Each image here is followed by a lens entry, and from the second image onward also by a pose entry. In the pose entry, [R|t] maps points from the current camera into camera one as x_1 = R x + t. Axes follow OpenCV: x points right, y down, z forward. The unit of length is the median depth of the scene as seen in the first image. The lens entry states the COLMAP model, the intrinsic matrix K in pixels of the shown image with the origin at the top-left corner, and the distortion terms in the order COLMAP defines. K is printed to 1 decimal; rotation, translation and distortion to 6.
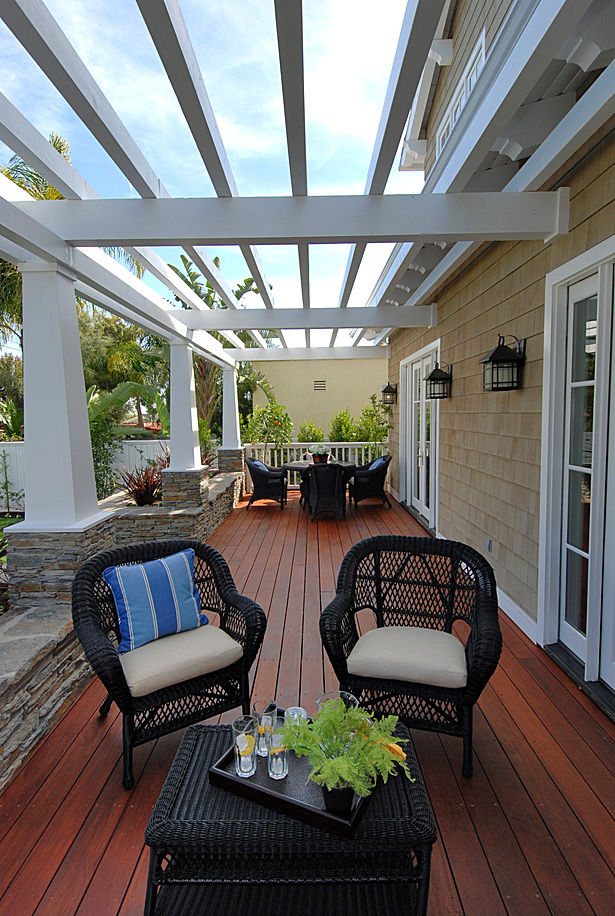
lens RADIAL K [[487.0, 0, 309.7], [0, 487.0, 455.1], [0, 0, 1]] dist [0.013019, -0.000985]
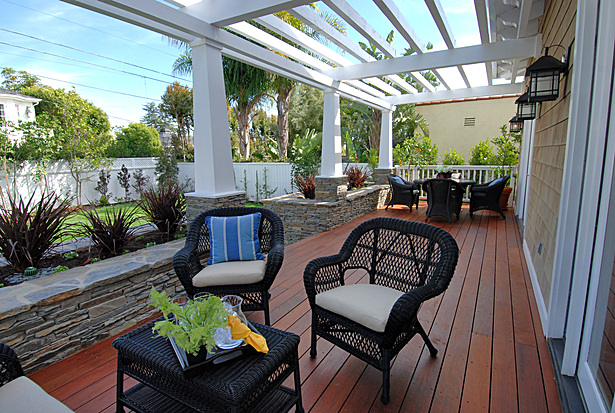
lens RADIAL K [[328.0, 0, 307.3], [0, 328.0, 207.6], [0, 0, 1]] dist [0.013997, -0.007453]
pose [[0.867361, 0.082398, -0.490811, 0.248220], [-0.041230, 0.994706, 0.094130, 0.040961], [0.495968, -0.061409, 0.866167, 0.092692]]
